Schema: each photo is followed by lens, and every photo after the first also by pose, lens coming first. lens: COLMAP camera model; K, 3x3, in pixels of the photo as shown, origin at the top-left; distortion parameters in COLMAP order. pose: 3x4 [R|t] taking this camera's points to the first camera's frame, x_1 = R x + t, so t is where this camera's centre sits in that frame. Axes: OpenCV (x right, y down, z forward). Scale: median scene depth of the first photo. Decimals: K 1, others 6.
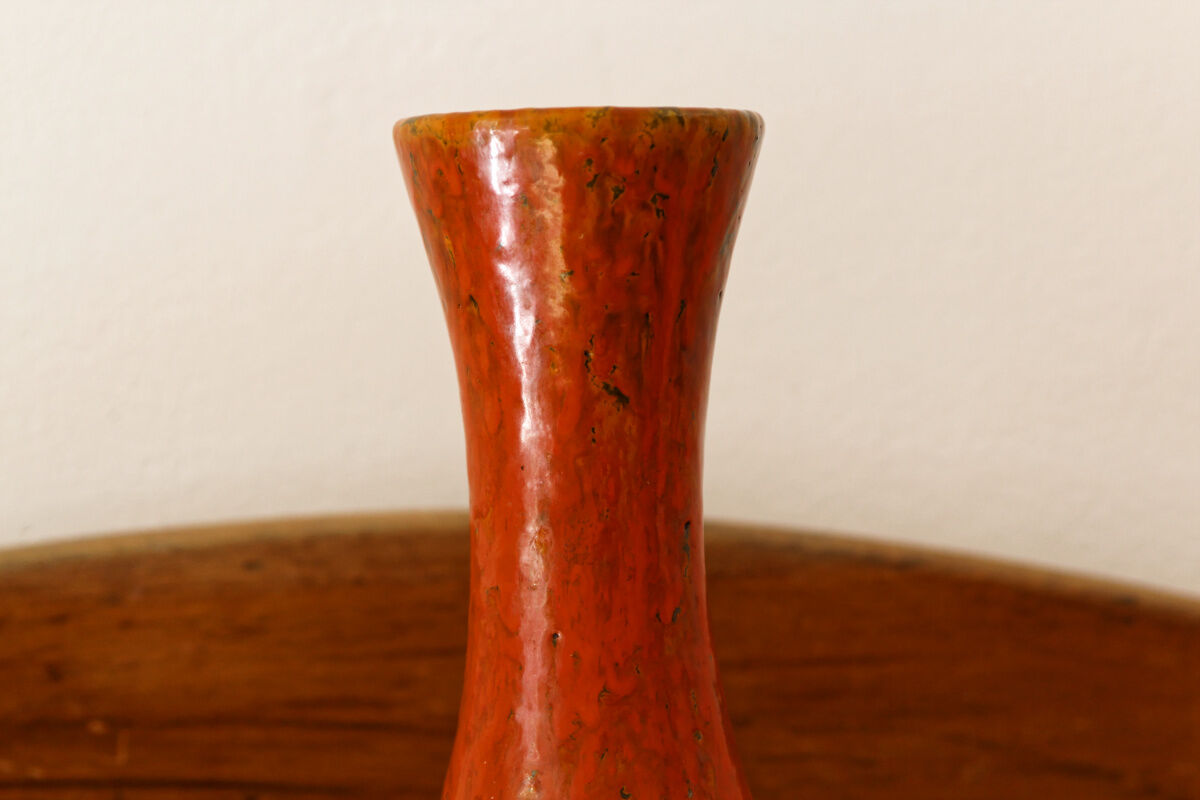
lens RADIAL K [[4816.1, 0, 600.0], [0, 4816.1, 400.0], [0, 0, 1]] dist [0.096946, -0.405244]
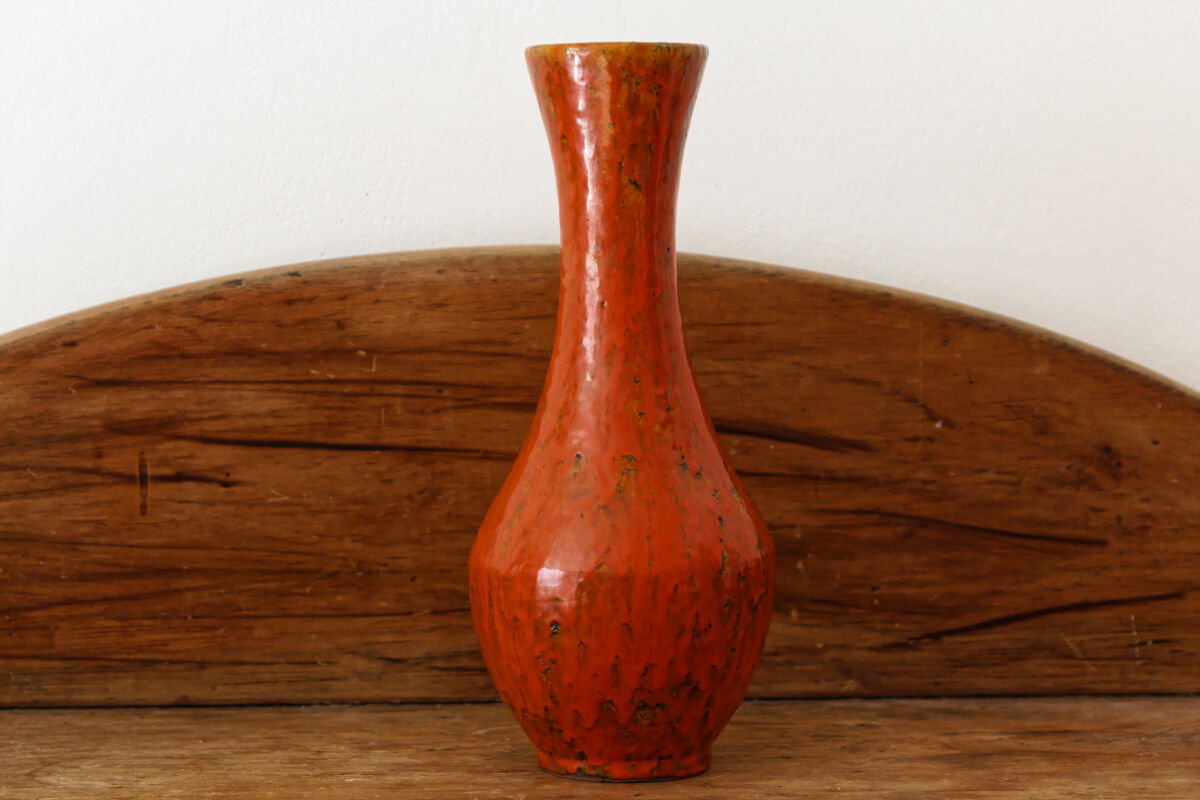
lens RADIAL K [[3012.5, 0, 595.3], [0, 3012.5, 430.6], [0, 0, 1]] dist [0.013448, 0.305415]
pose [[0.999906, 0.010575, 0.008688, -0.022965], [-0.011197, 0.997124, 0.074958, 0.007340], [-0.007870, -0.075048, 0.997149, -0.272349]]
